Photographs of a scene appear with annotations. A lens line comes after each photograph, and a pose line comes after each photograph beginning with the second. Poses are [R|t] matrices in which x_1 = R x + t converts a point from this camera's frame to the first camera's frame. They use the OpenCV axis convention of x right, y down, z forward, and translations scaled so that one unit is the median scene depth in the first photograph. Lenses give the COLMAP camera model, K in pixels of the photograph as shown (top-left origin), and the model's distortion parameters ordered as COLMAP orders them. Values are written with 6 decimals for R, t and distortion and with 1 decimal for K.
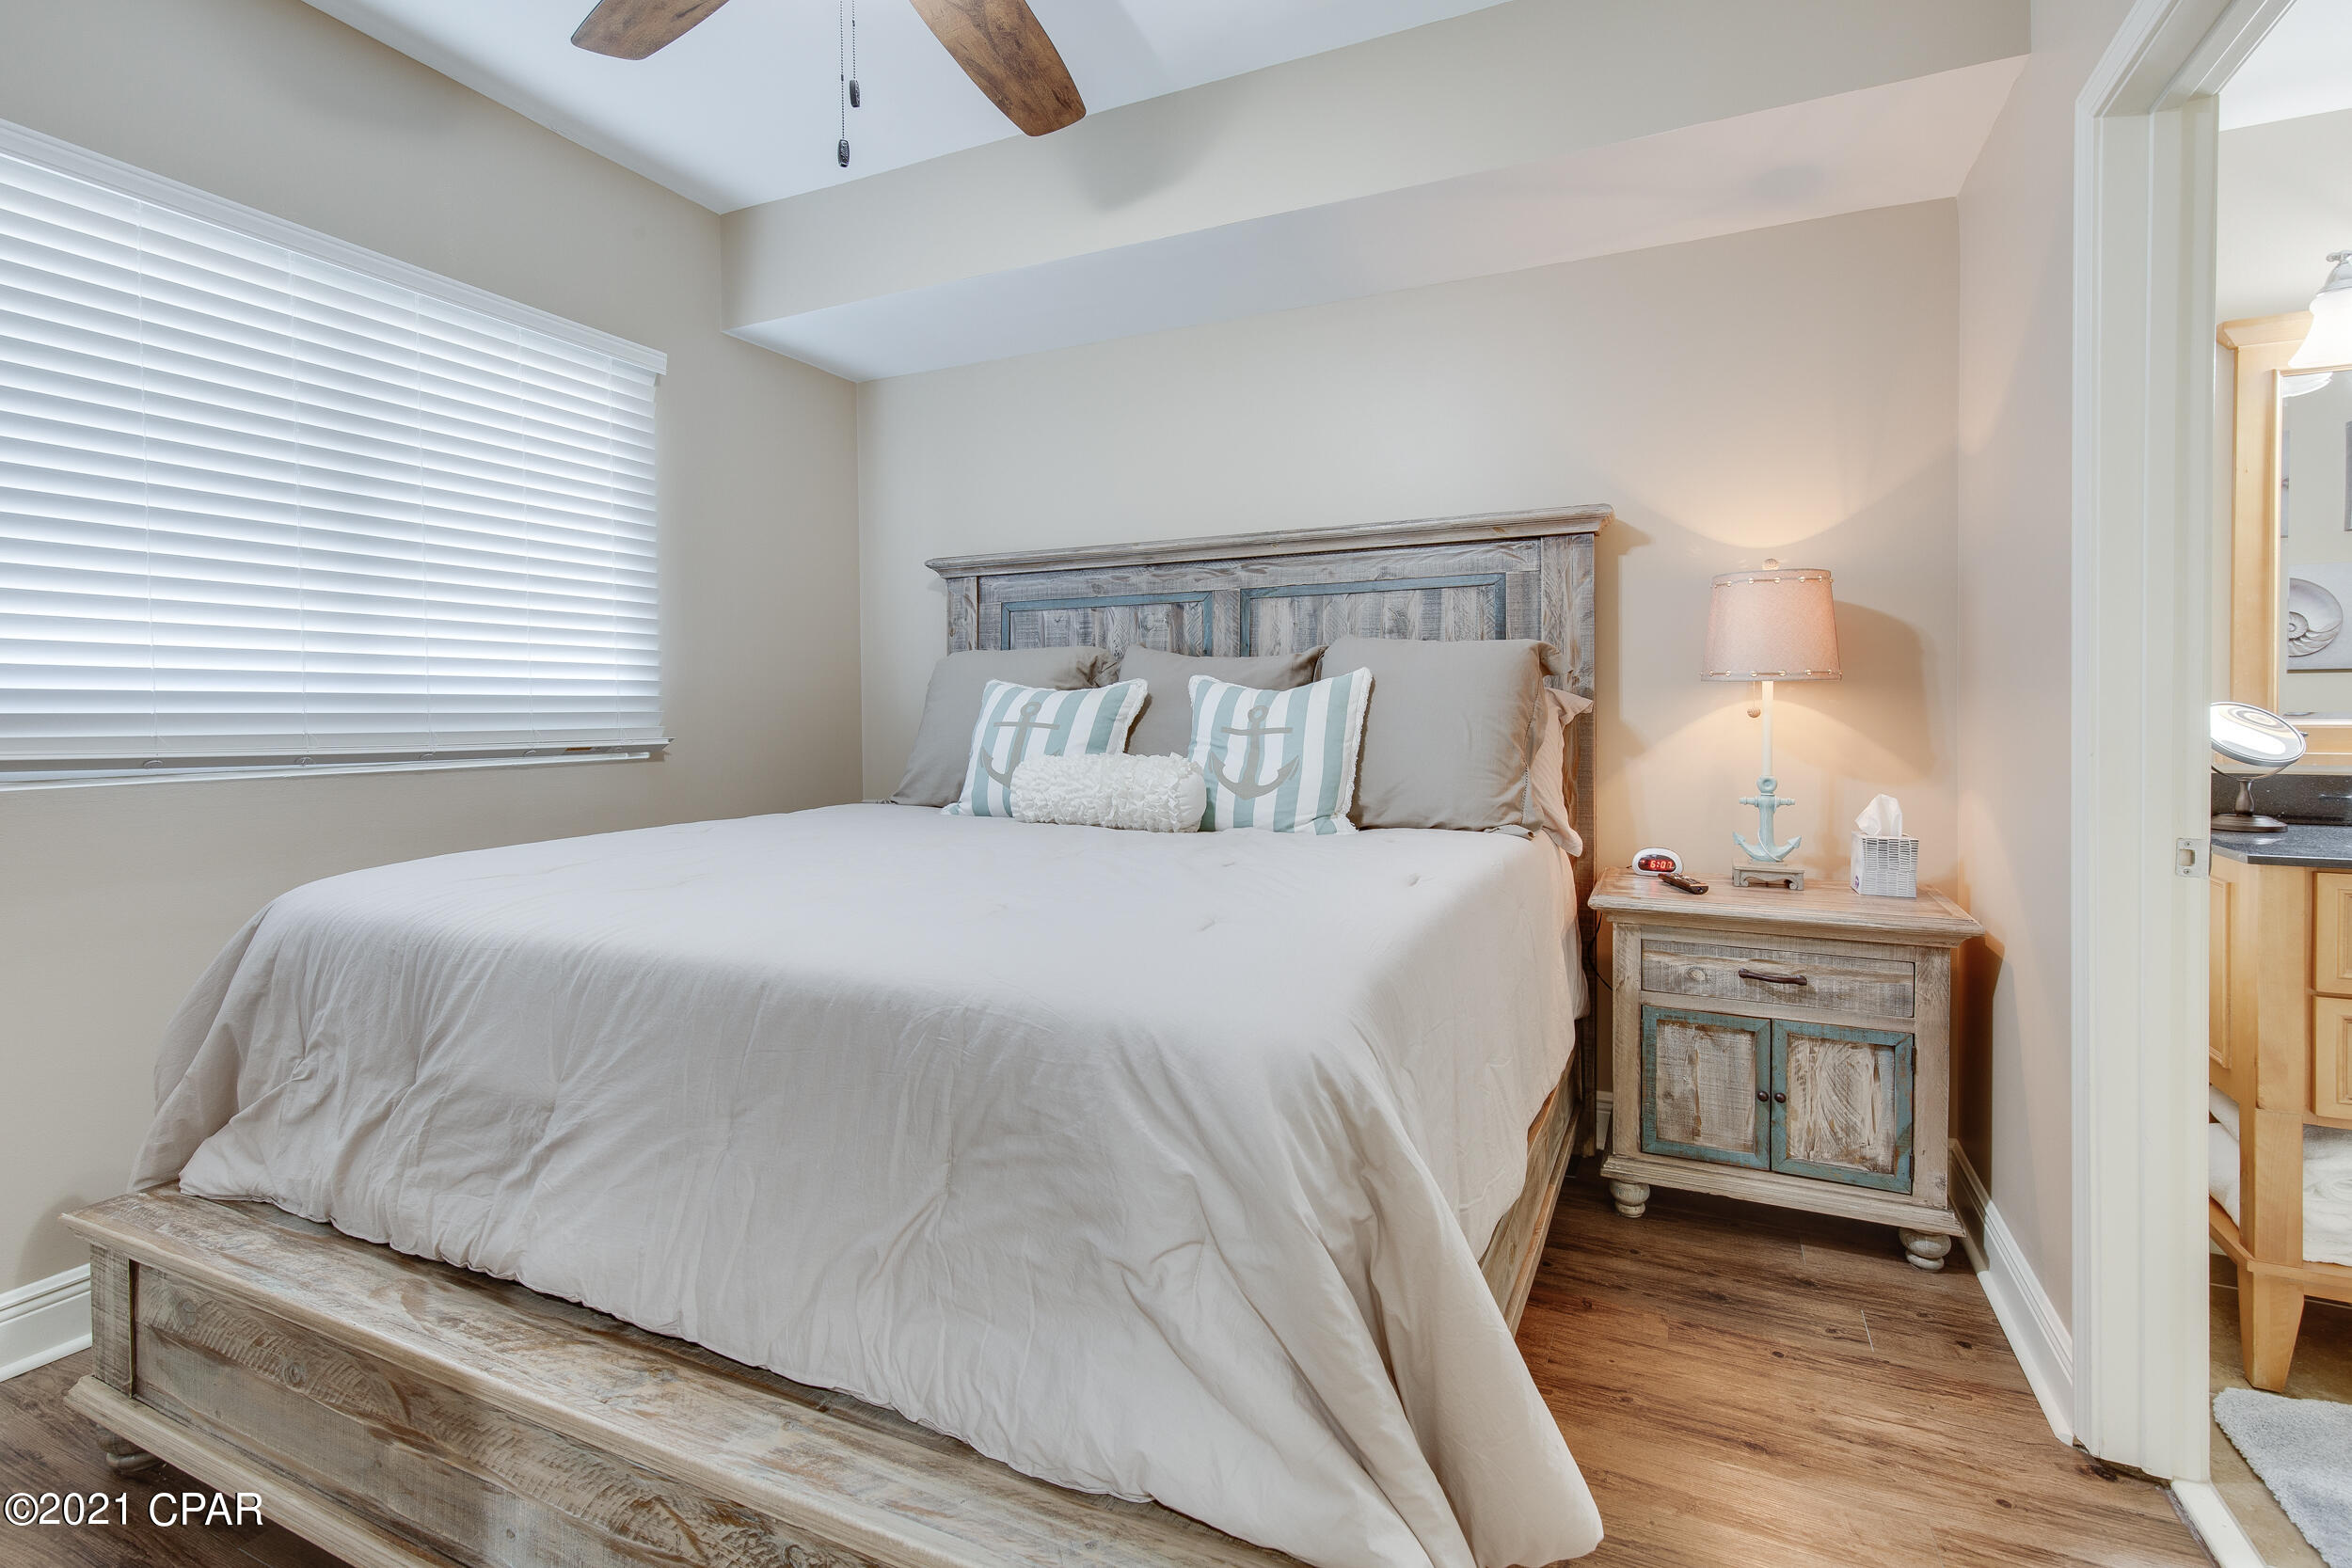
lens RADIAL K [[1083.6, 0, 1205.0], [0, 1083.6, 722.8], [0, 0, 1]] dist [0.008143, -0.001901]
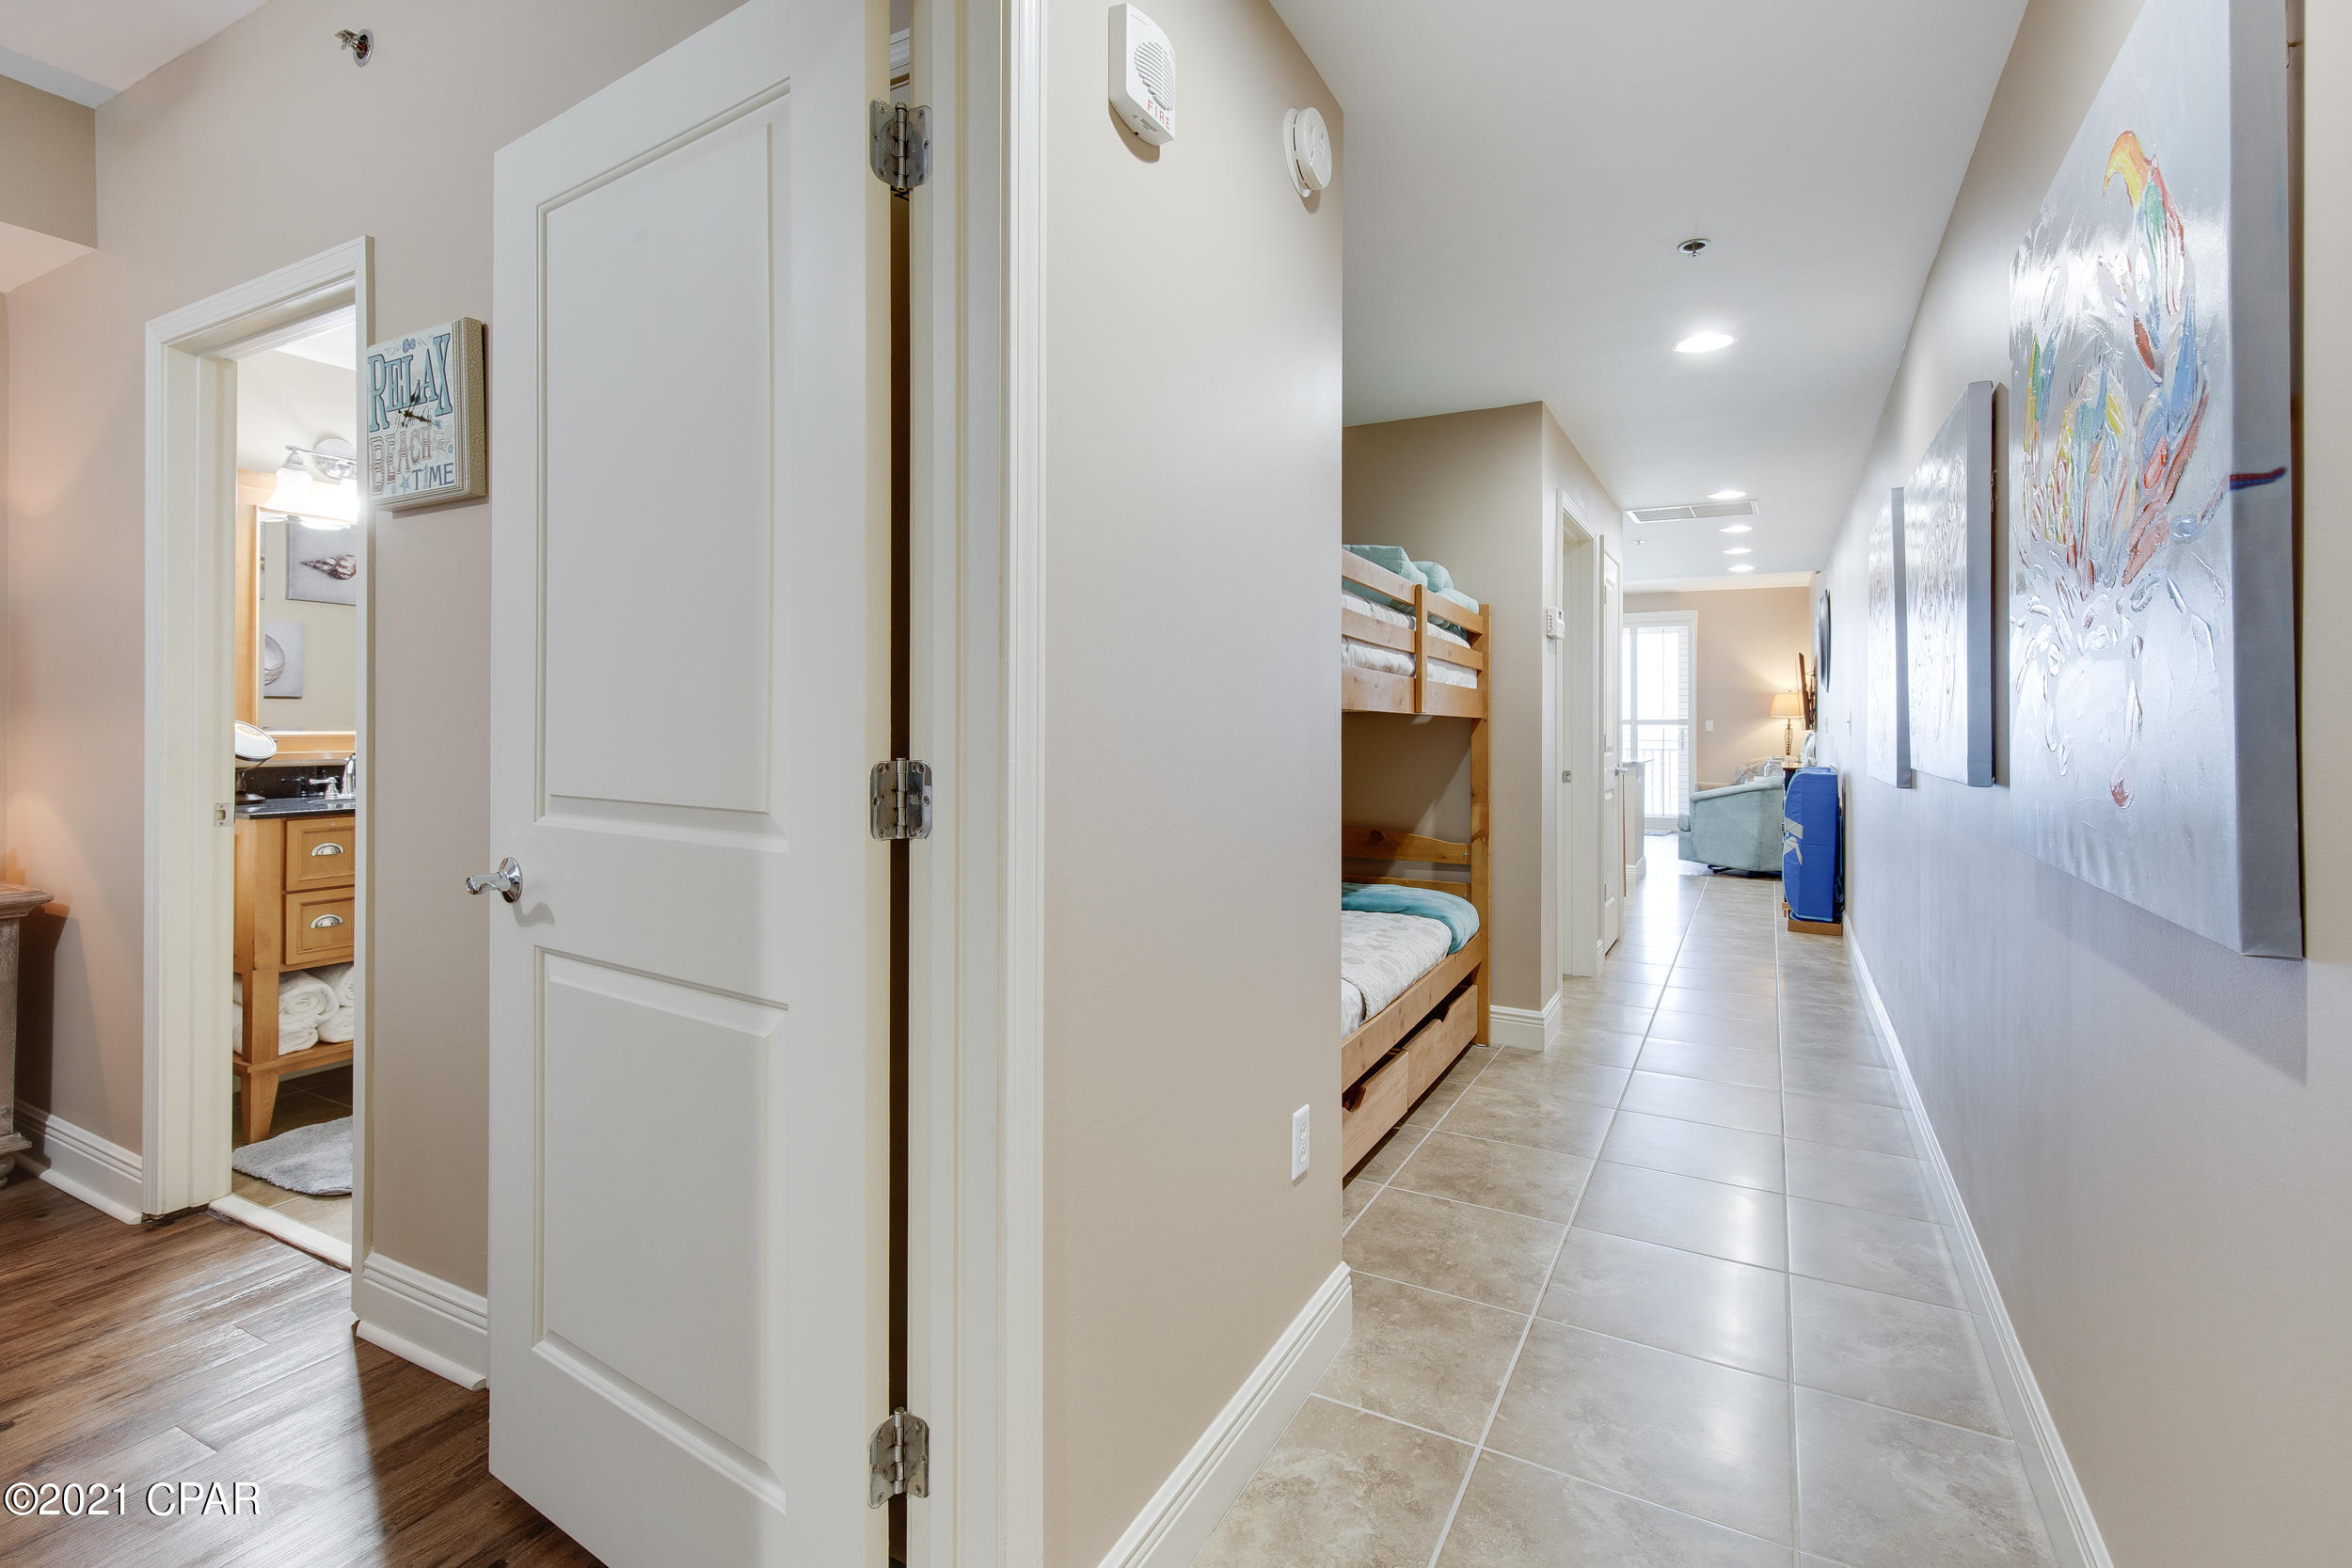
lens RADIAL K [[1083.6, 0, 1167.1], [0, 1083.6, 731.9], [0, 0, 1]] dist [0.008143, -0.001901]
pose [[0.071451, -0.001099, 0.997444, -0.554966], [0.003279, 0.999994, 0.000867, 0.000897], [-0.997439, 0.003208, 0.071454, -0.473340]]
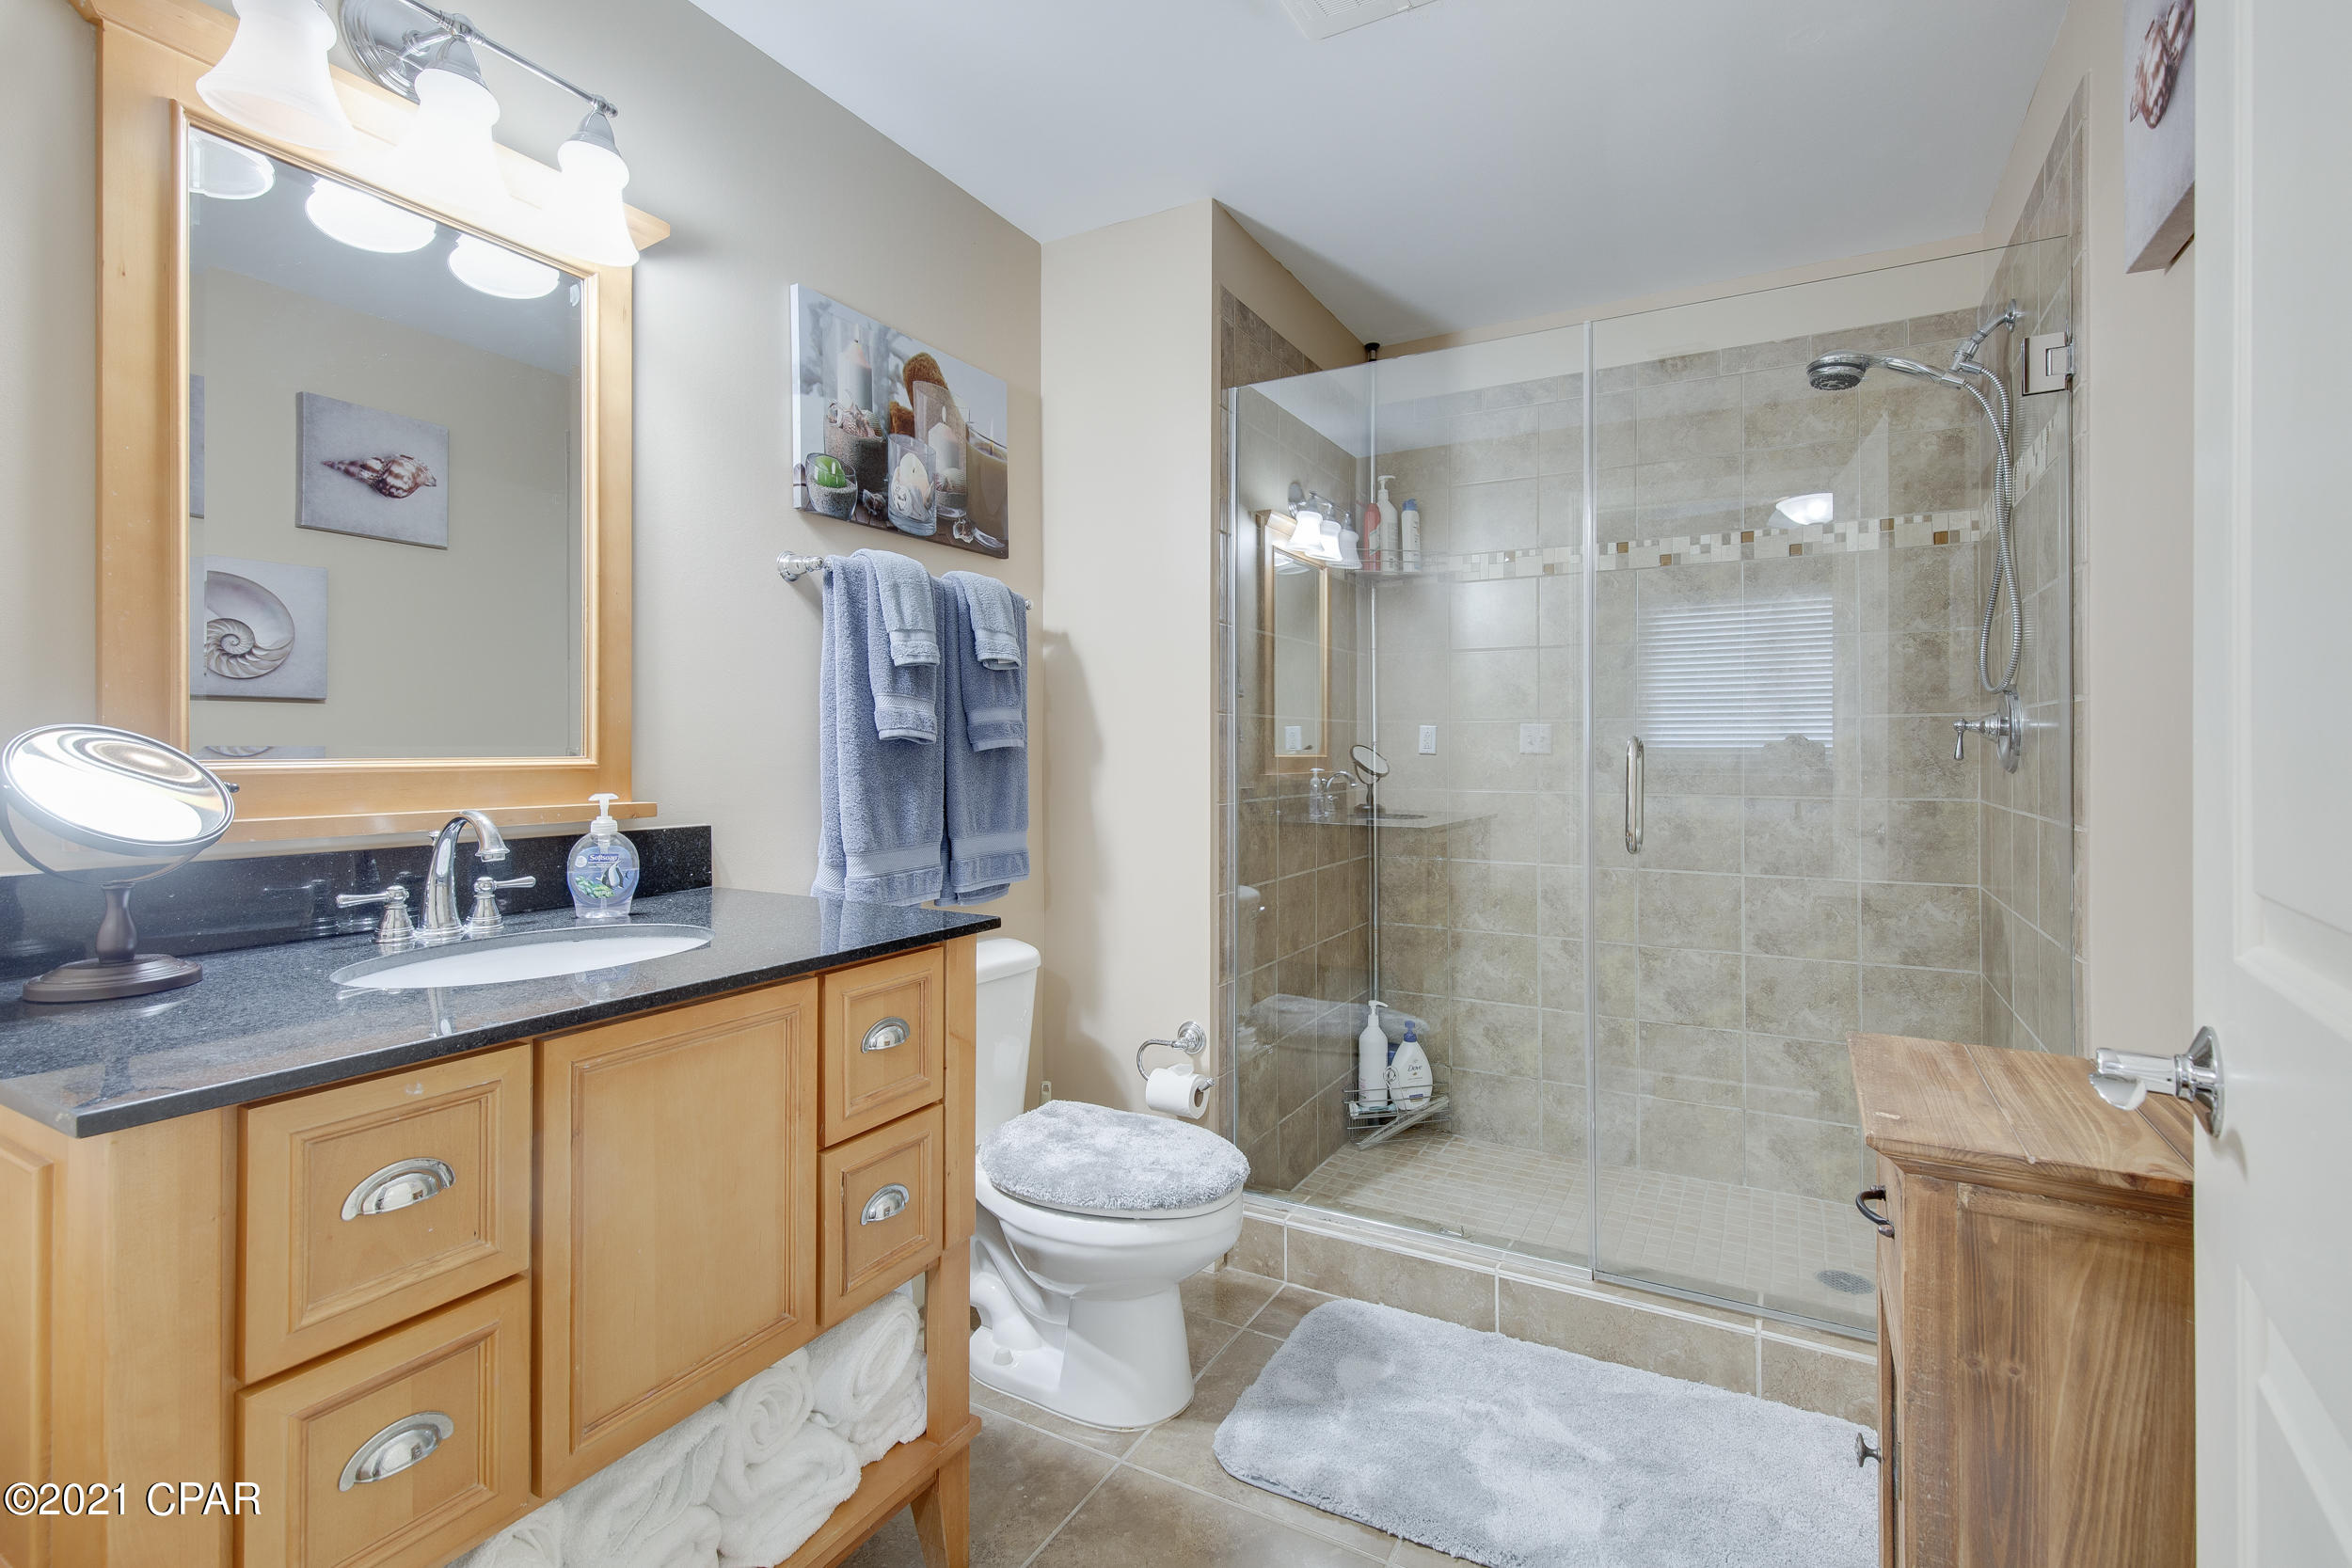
lens RADIAL K [[1083.6, 0, 1178.1], [0, 1083.6, 762.7], [0, 0, 1]] dist [0.008143, -0.001901]
pose [[0.083067, -0.002806, 0.996540, 0.594165], [0.005087, 0.999984, 0.002392, -0.000675], [-0.996531, 0.004870, 0.083080, 0.570113]]
